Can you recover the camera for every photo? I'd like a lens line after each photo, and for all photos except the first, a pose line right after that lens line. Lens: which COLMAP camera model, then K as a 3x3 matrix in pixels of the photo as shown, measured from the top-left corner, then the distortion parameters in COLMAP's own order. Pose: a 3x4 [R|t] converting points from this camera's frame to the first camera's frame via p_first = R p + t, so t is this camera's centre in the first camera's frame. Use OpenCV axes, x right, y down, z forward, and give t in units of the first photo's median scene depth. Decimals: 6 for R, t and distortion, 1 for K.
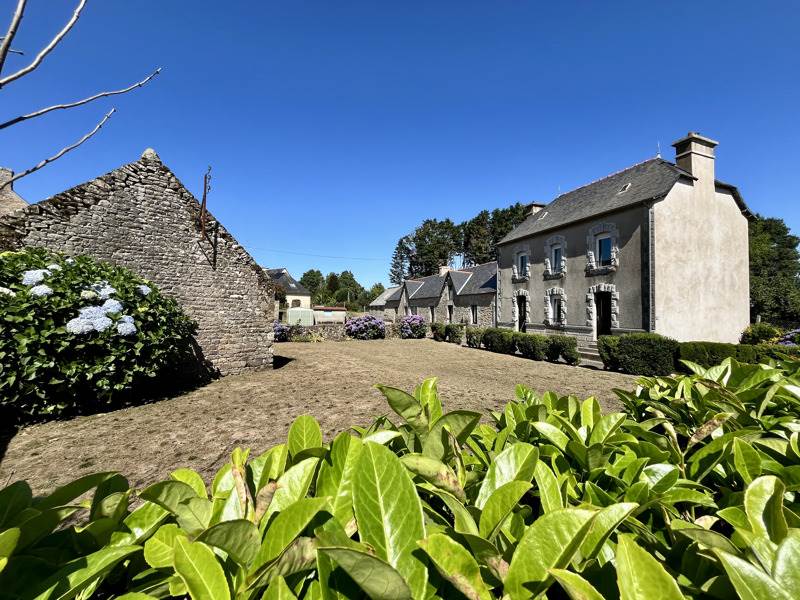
lens RADIAL K [[320.8, 0, 400.0], [0, 320.8, 300.0], [0, 0, 1]] dist [-0.000027, 0.000023]
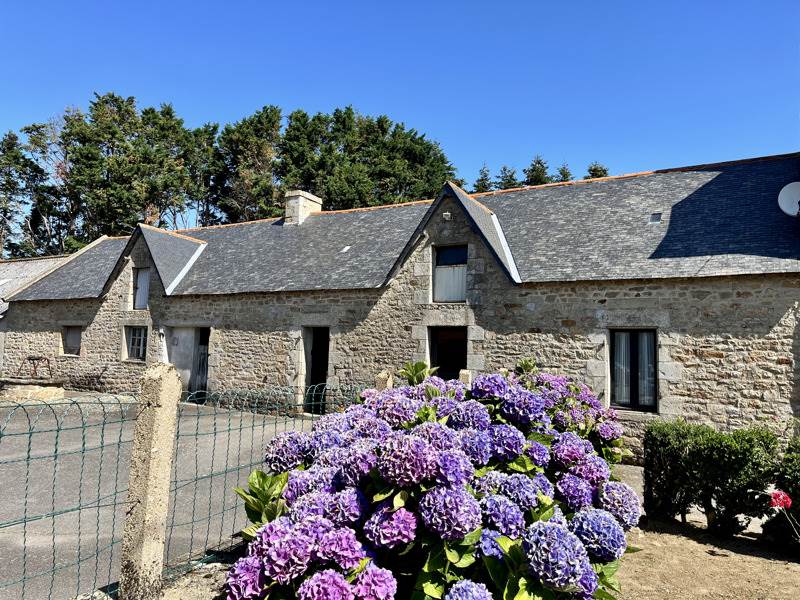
lens RADIAL K [[581.4, 0, 400.0], [0, 581.4, 300.0], [0, 0, 1]] dist [0.003612, -0.003703]
pose [[0.771202, 0.072148, 0.632489, -0.148080], [-0.042179, 0.997165, -0.062318, 0.025406], [-0.635192, 0.021382, 0.772058, 0.681083]]
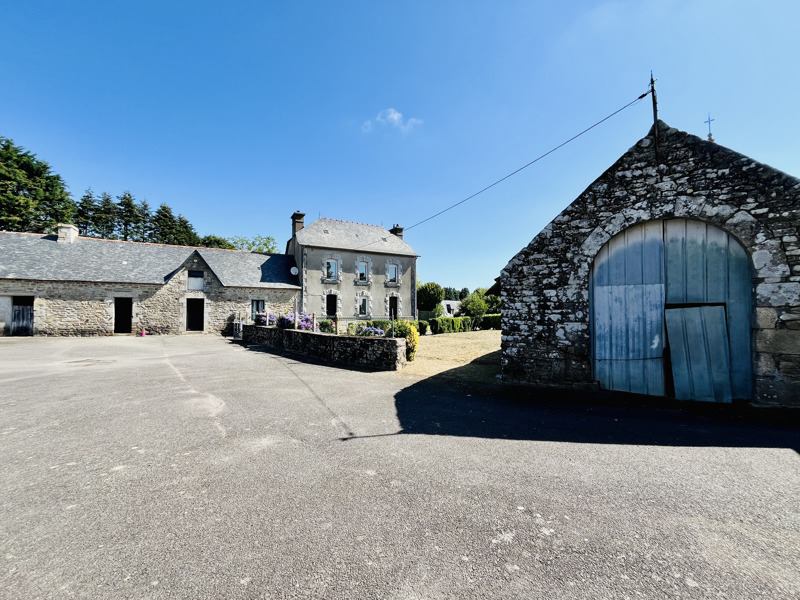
lens RADIAL K [[320.8, 0, 400.0], [0, 320.8, 300.0], [0, 0, 1]] dist [-0.000027, 0.000023]
pose [[-0.164340, 0.029753, 0.985955, -0.624632], [-0.030722, 0.998906, -0.035265, 0.030993], [-0.985925, -0.036086, -0.163246, 0.660872]]
